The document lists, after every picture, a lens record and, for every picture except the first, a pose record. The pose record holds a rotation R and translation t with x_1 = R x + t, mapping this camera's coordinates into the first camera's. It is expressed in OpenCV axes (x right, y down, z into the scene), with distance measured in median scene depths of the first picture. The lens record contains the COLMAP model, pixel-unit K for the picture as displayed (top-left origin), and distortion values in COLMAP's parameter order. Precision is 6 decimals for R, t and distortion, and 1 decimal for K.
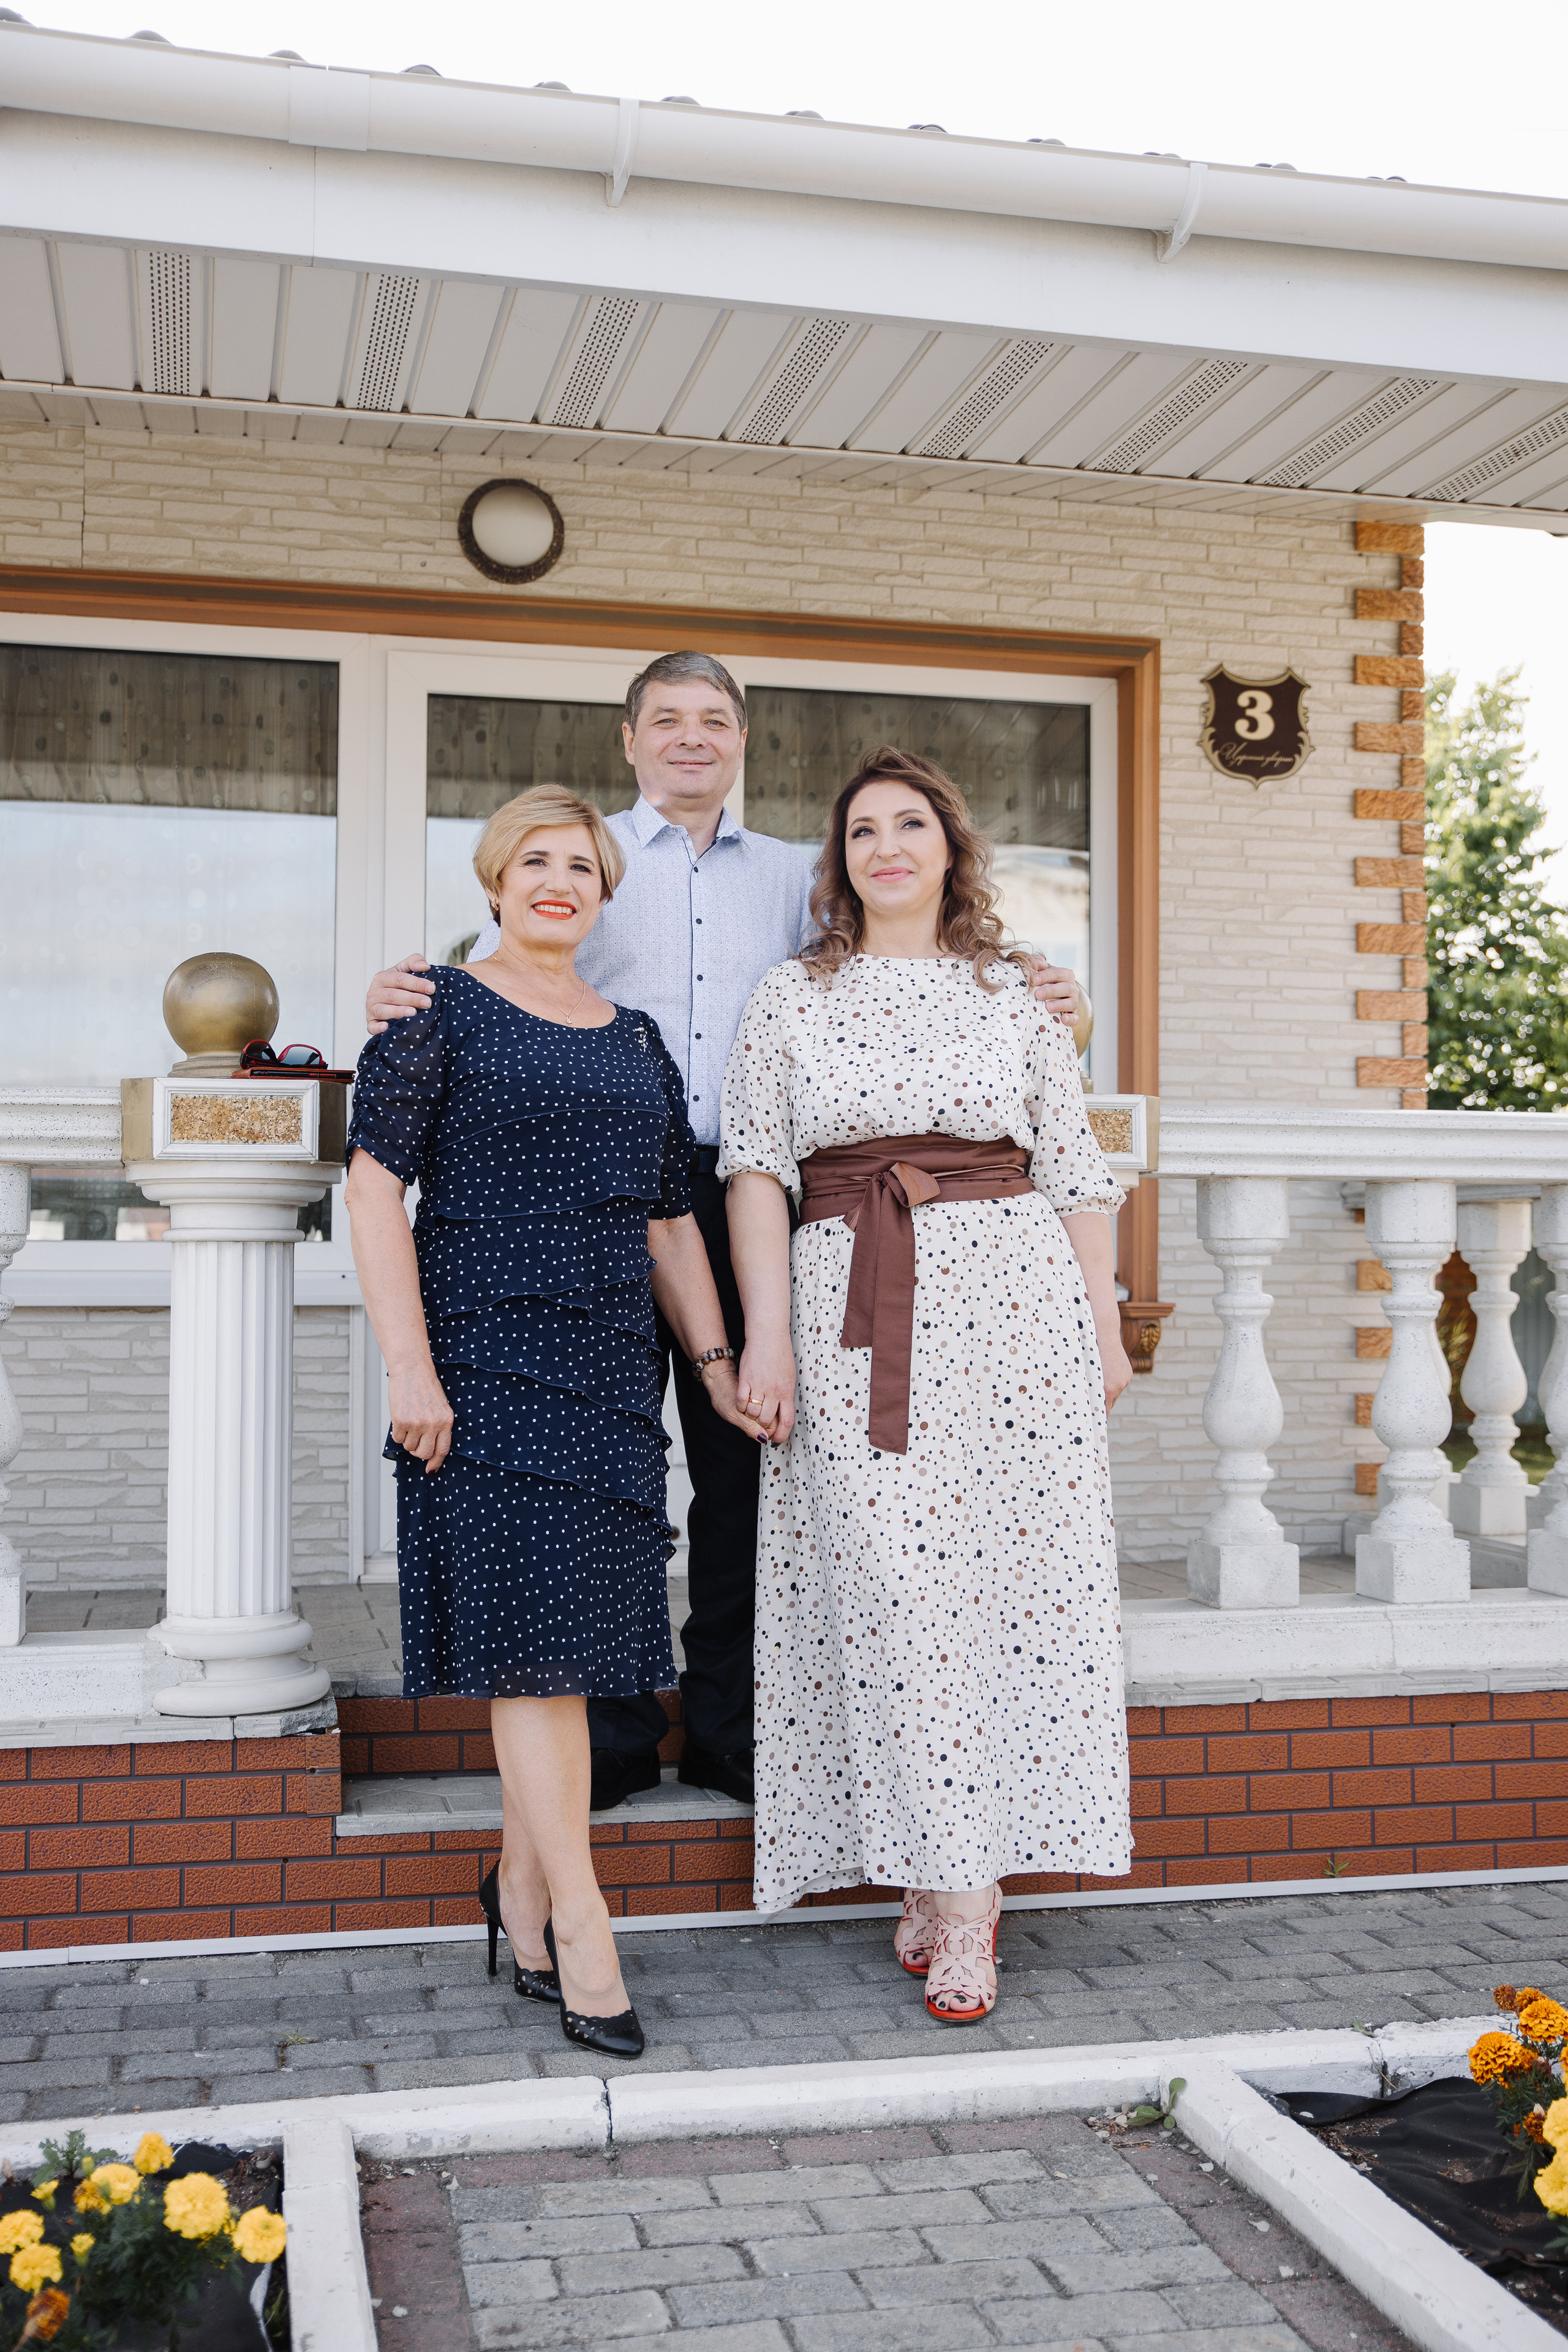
lens RADIAL K [[2397.5, 0, 771.1], [0, 2397.5, 1211.2], [0, 0, 1]] dist [-0.000238, 0.000000]
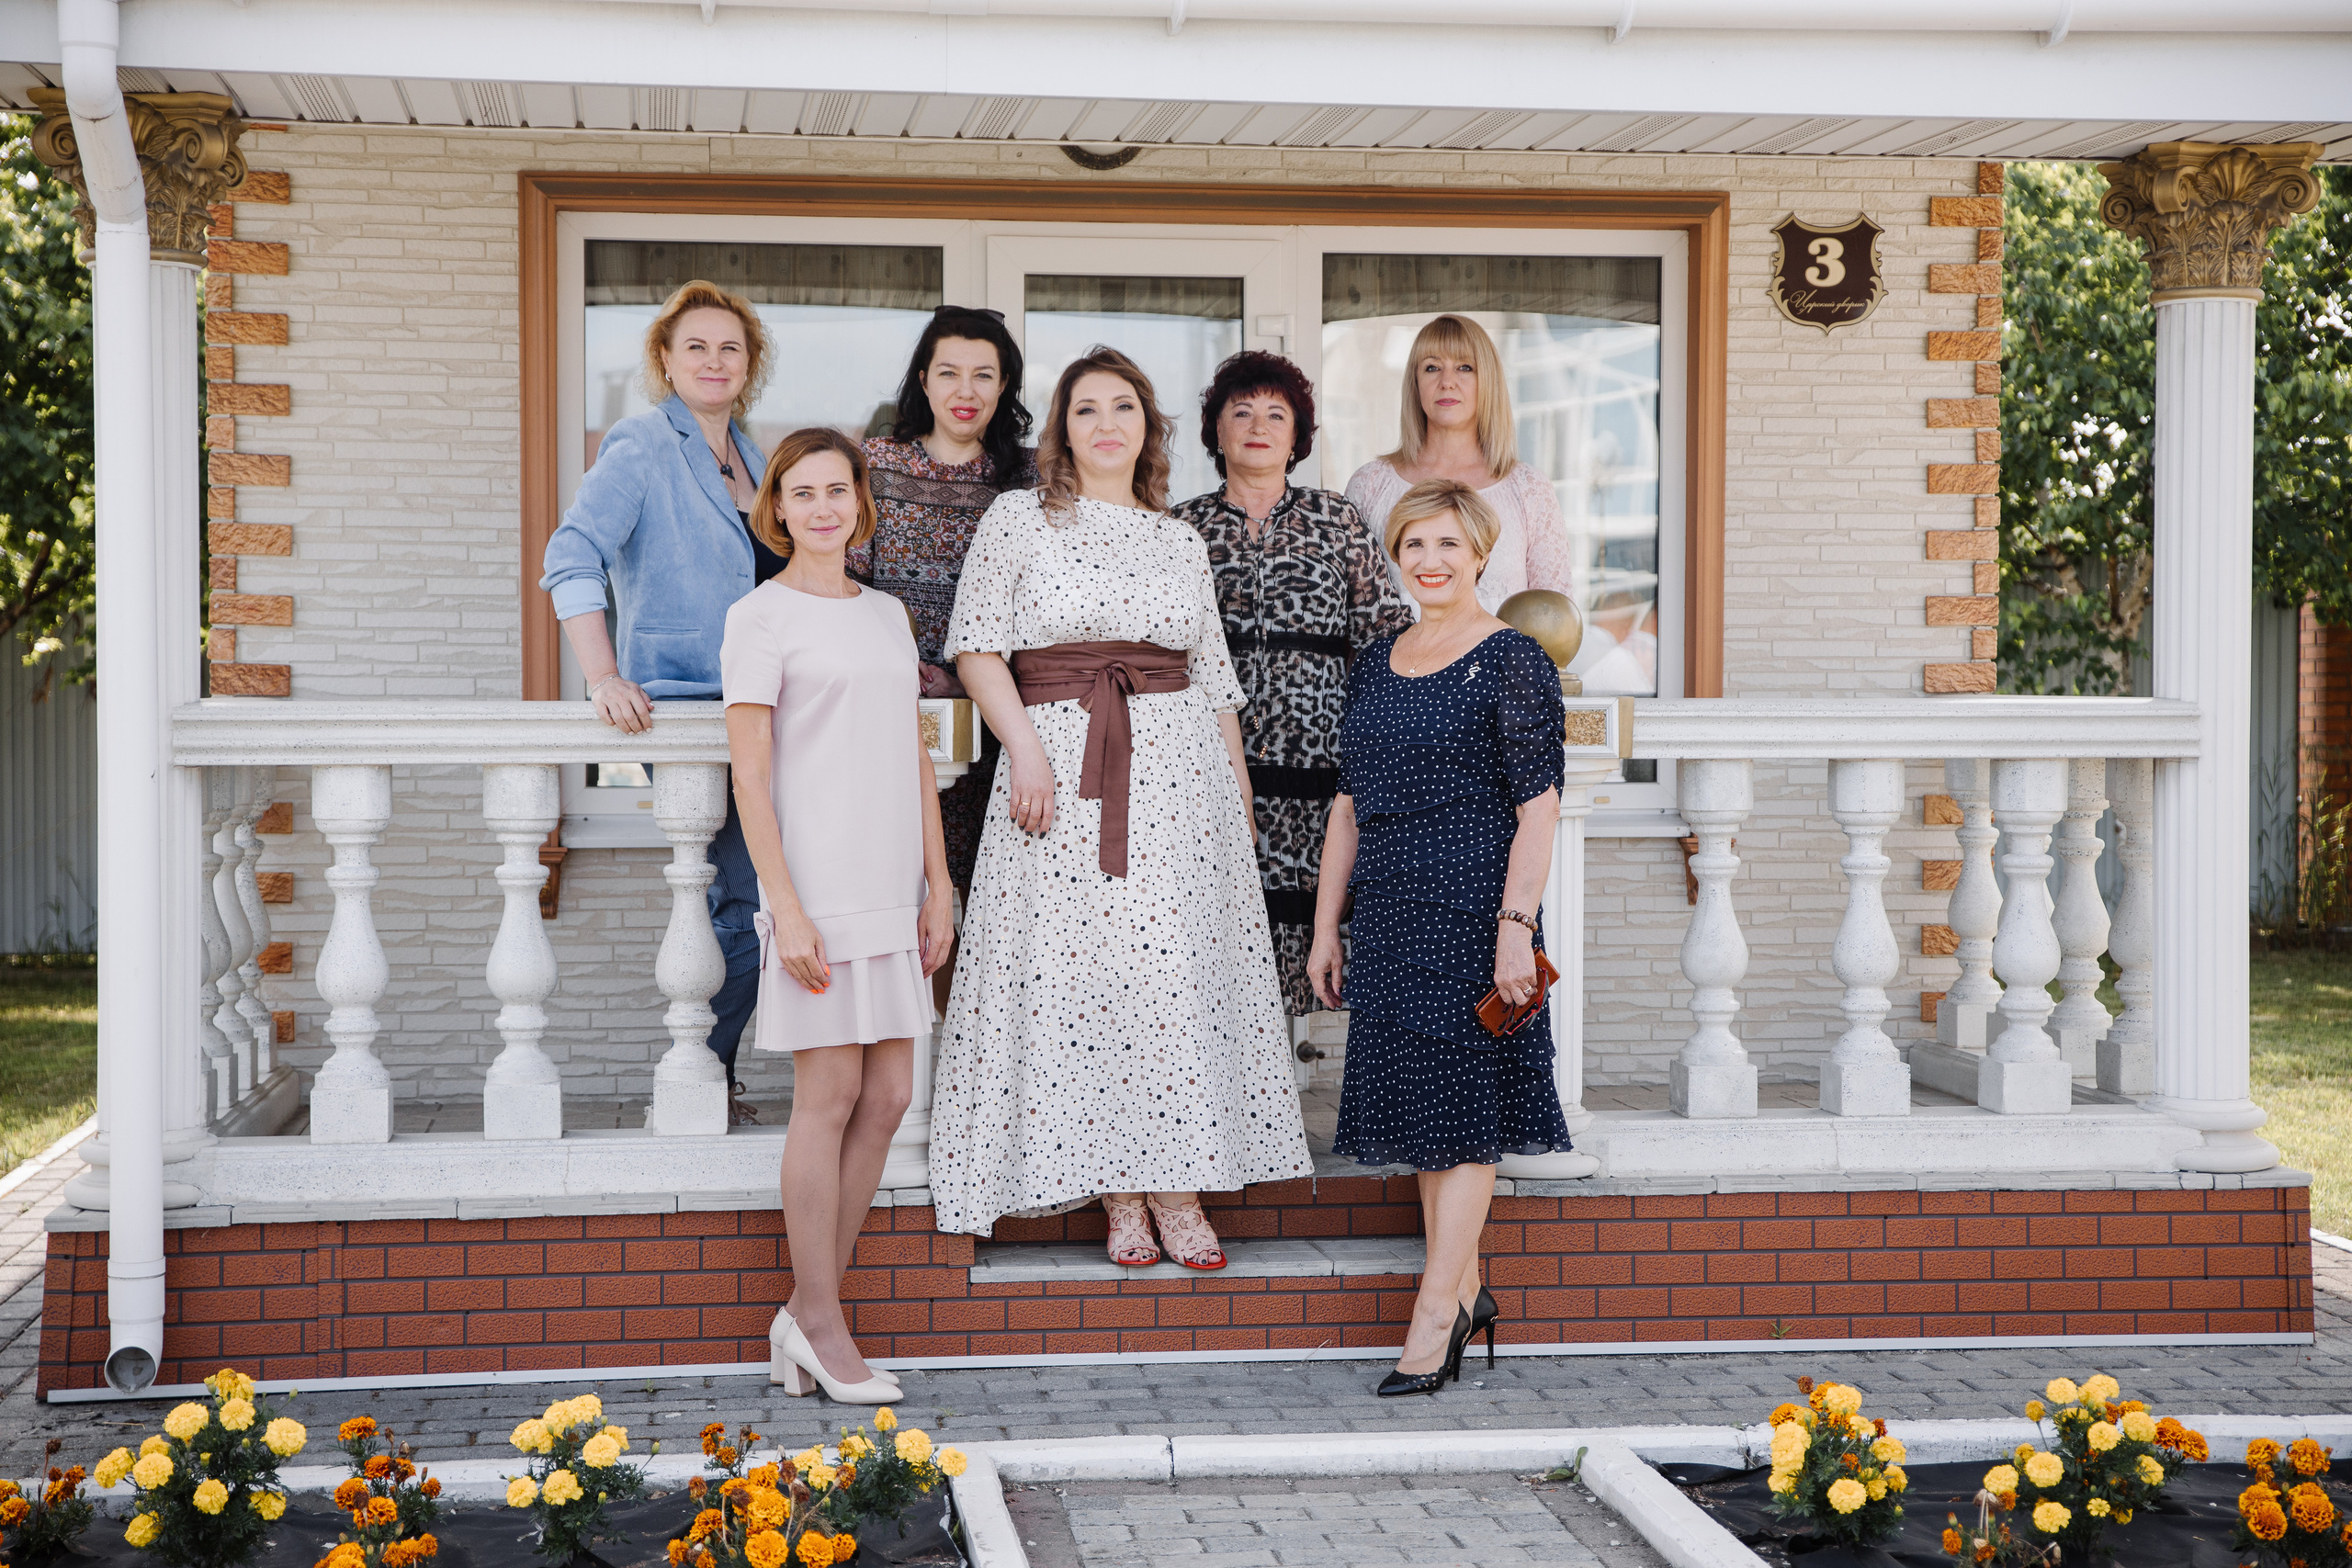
lens RADIAL K [[3834.8, 0, 1167.1], [0, 3834.8, 767.9], [0, 0, 1]] dist [0.176541, 0.000000]
pose [[0.995359, -0.000358, -0.096230, 0.087092], [0.005897, 0.998340, 0.057288, -0.094551], [0.096050, -0.057590, 0.993709, -0.726260]]
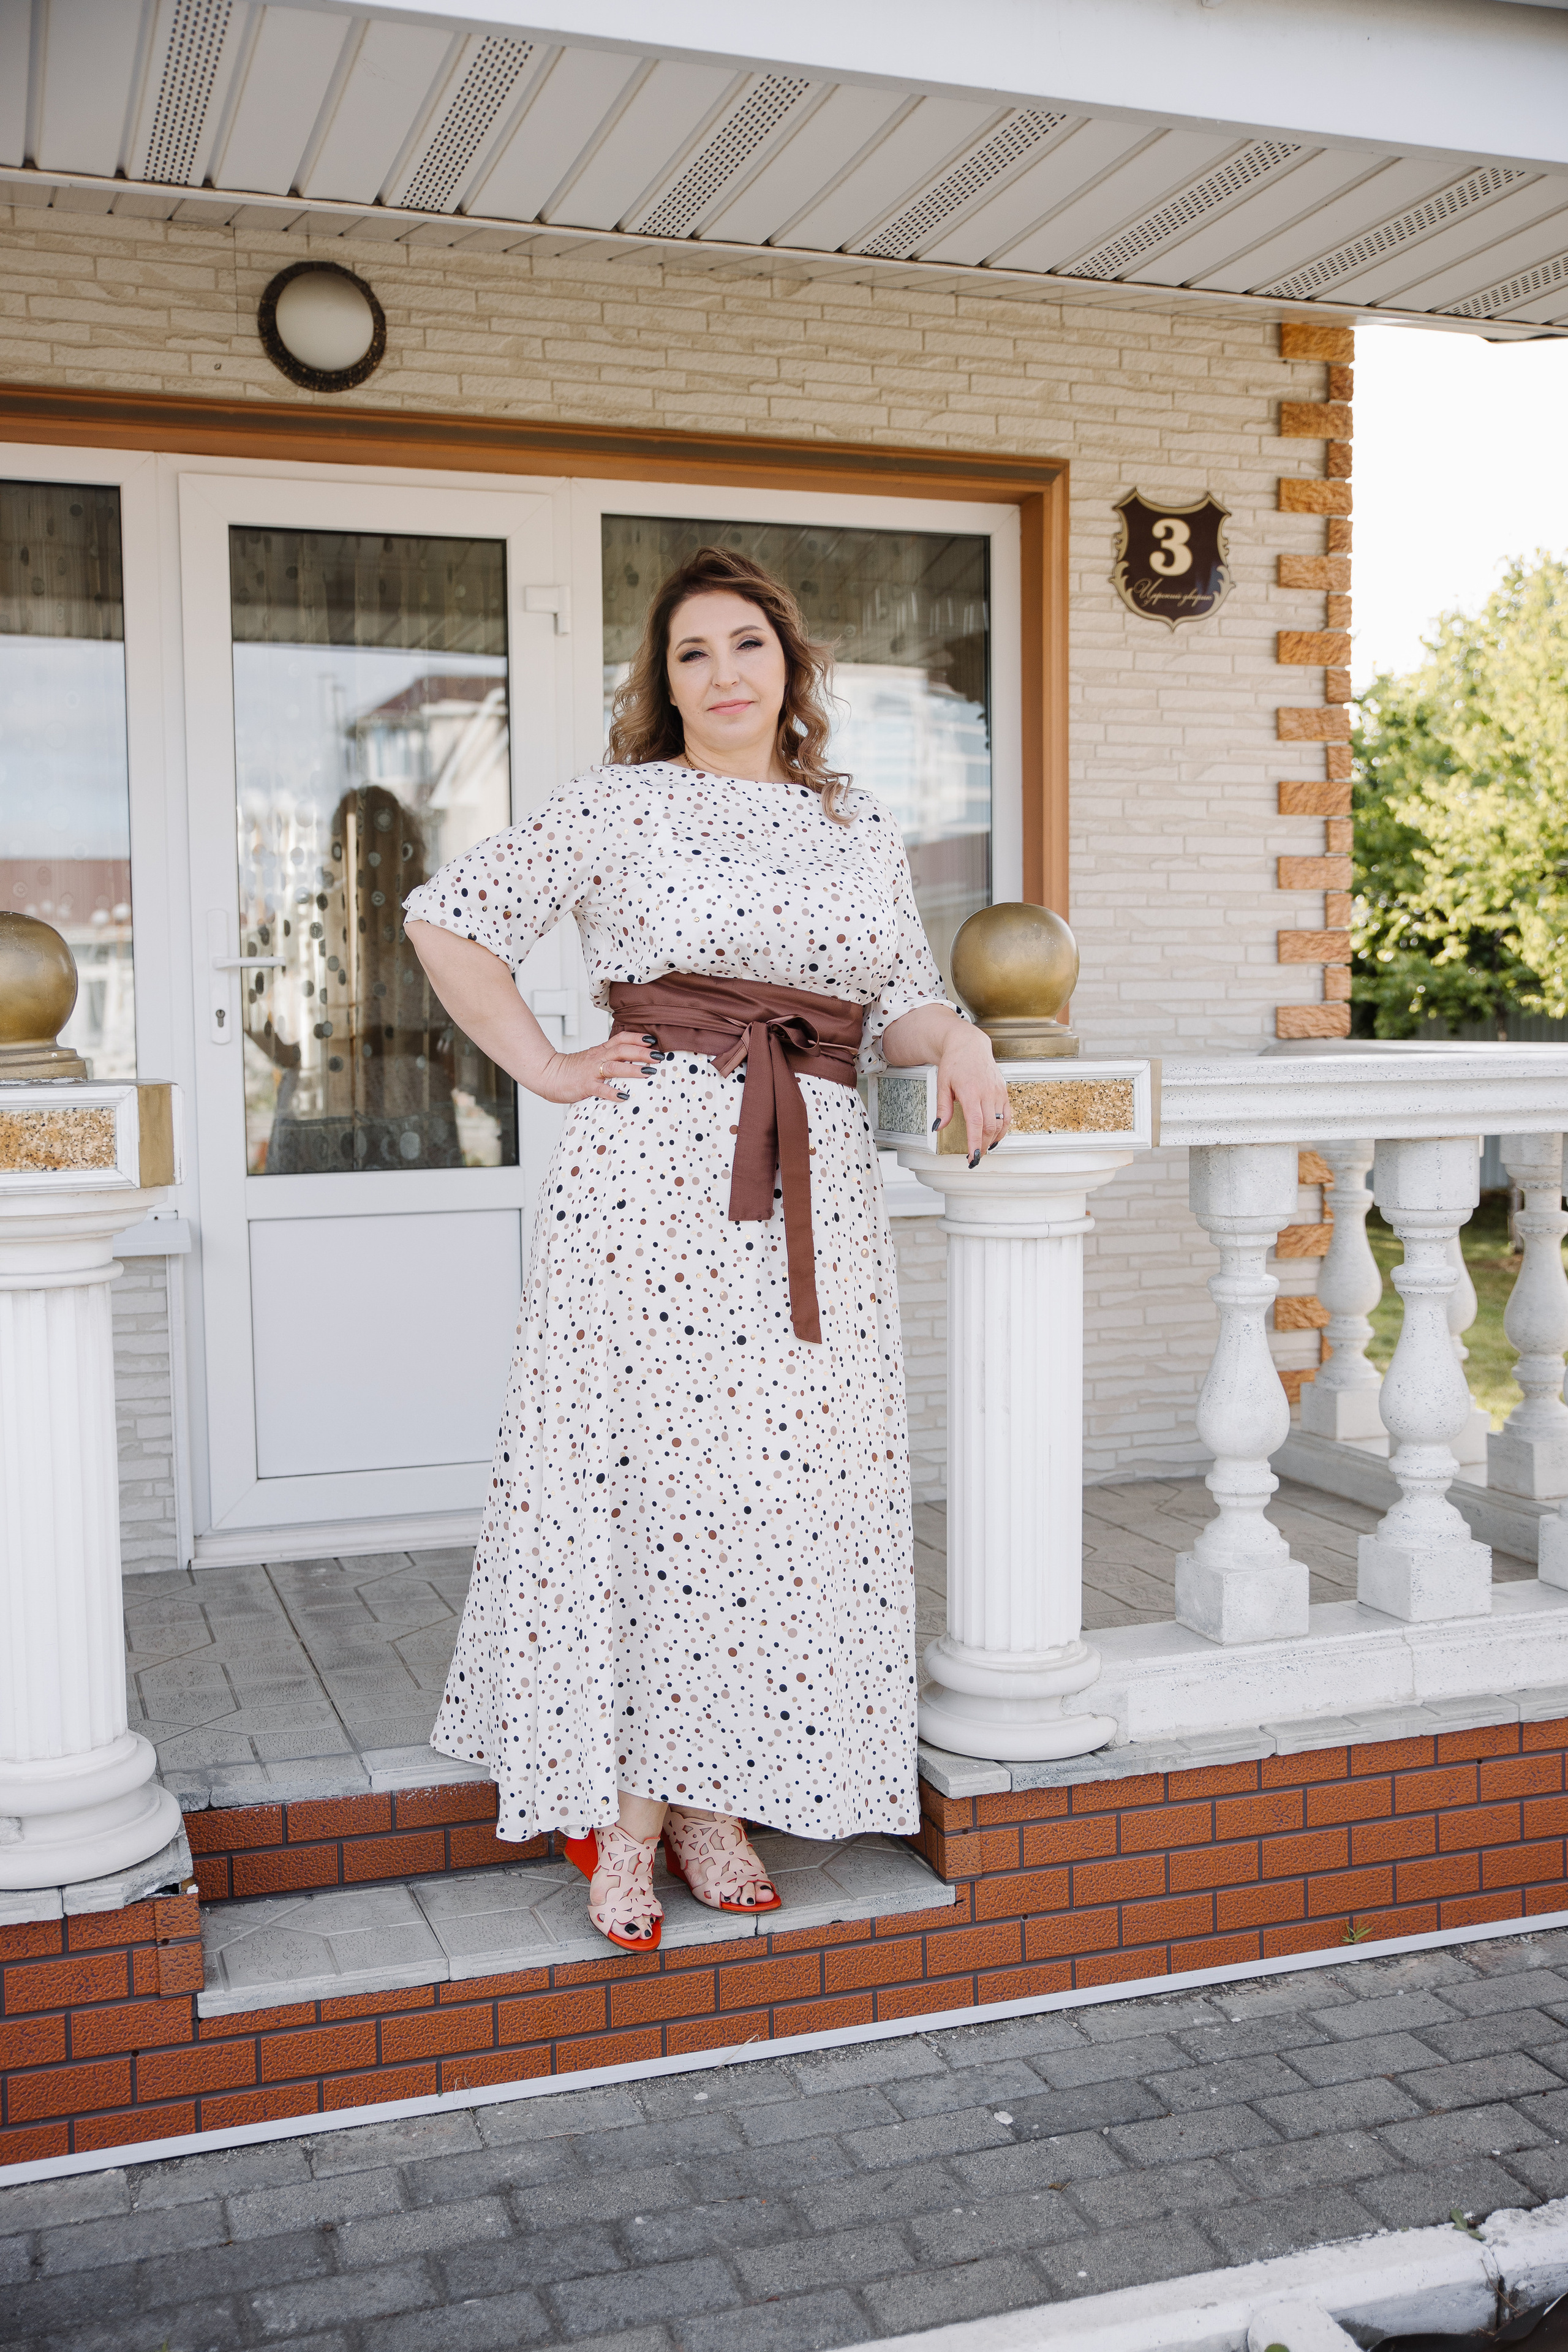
lens RADIAL K [[2237.3, 0, 757.4], [0, 2237.3, 1170.8], [0, 0, 1]] dist [0.002124, 0.000000]
pose [[0.994677, -0.025083, 0.099941, -0.043145], [0.014755, 0.994596, 0.102767, -0.068982], [-0.101978, -0.100745, 0.989672, 0.182171]]
